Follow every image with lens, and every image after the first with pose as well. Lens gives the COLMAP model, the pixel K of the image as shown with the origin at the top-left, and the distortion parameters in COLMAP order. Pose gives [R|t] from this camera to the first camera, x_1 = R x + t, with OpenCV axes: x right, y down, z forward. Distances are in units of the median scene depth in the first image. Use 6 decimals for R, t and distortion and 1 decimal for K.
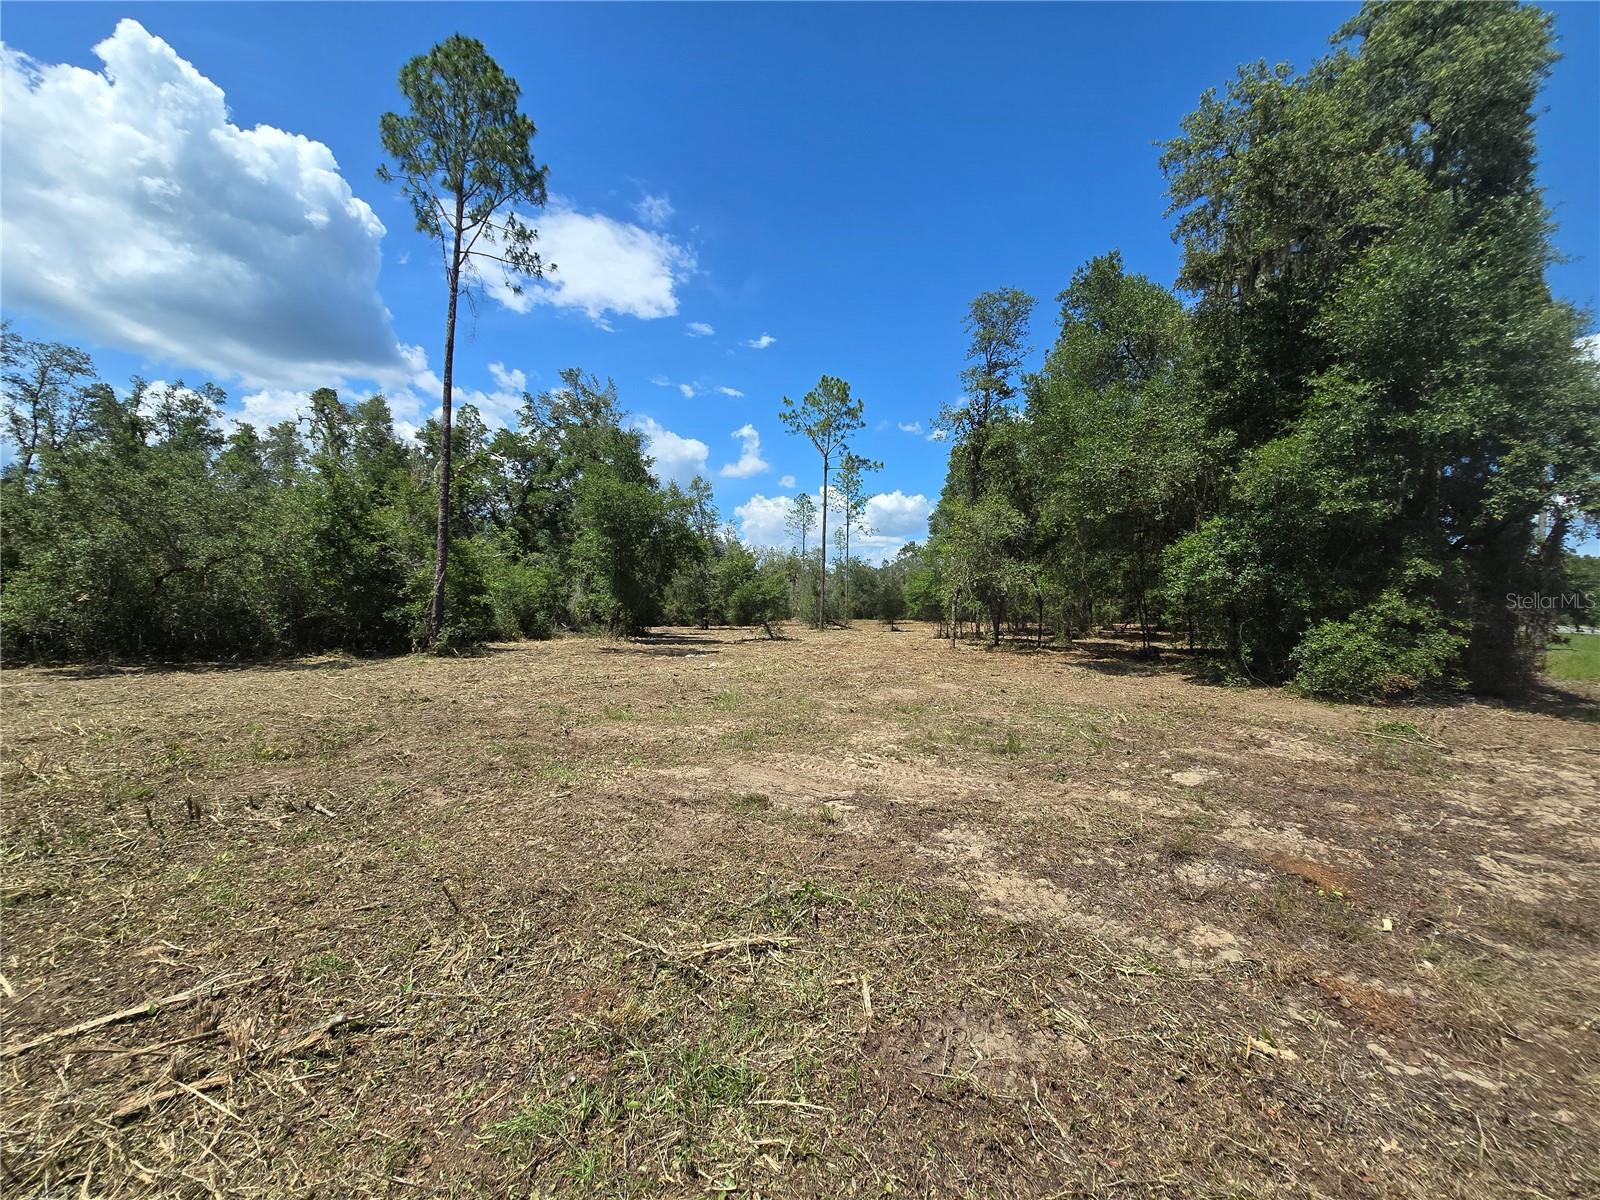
lens RADIAL K [[653.9, 0, 797.7], [0, 653.9, 606.9], [0, 0, 1]] dist [-0.008672, 0.000302]
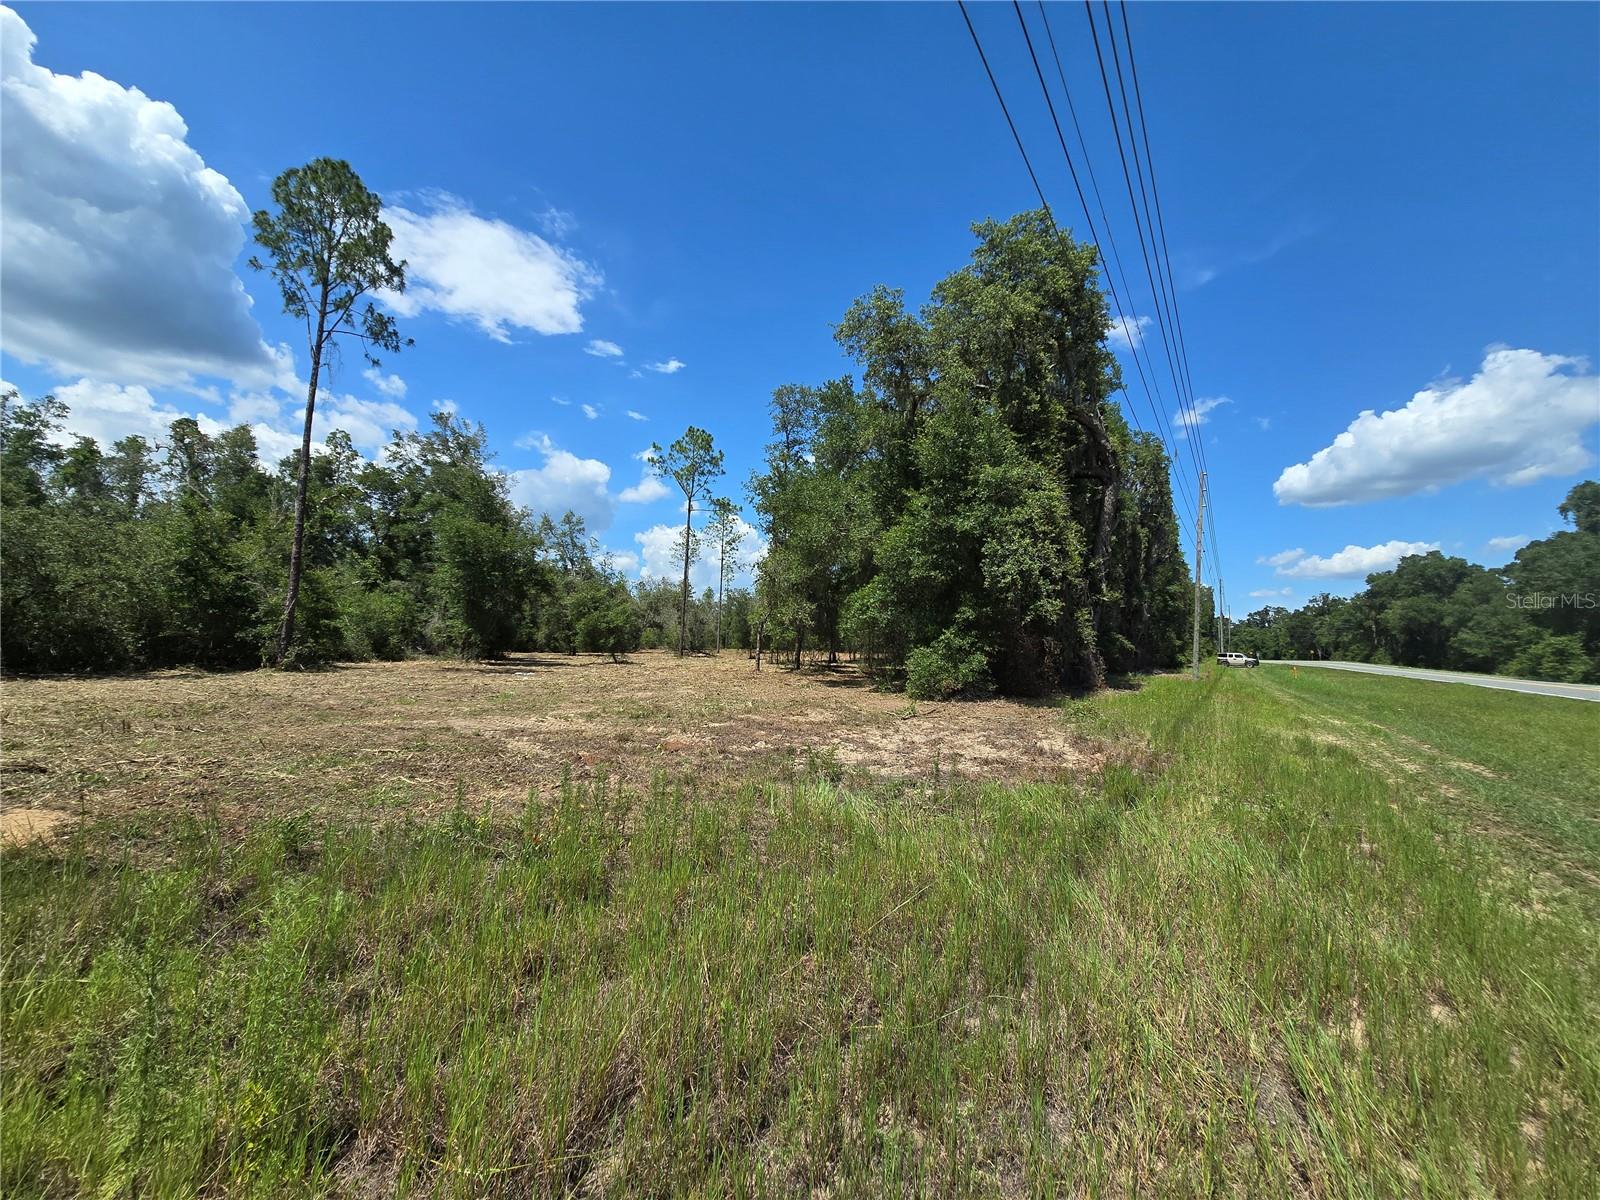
lens RADIAL K [[653.9, 0, 797.7], [0, 653.9, 606.9], [0, 0, 1]] dist [-0.008672, 0.000302]
pose [[0.989104, 0.021140, 0.145691, 0.121486], [-0.014253, 0.998738, -0.048154, 0.002706], [-0.146525, 0.045553, 0.988158, -0.192850]]
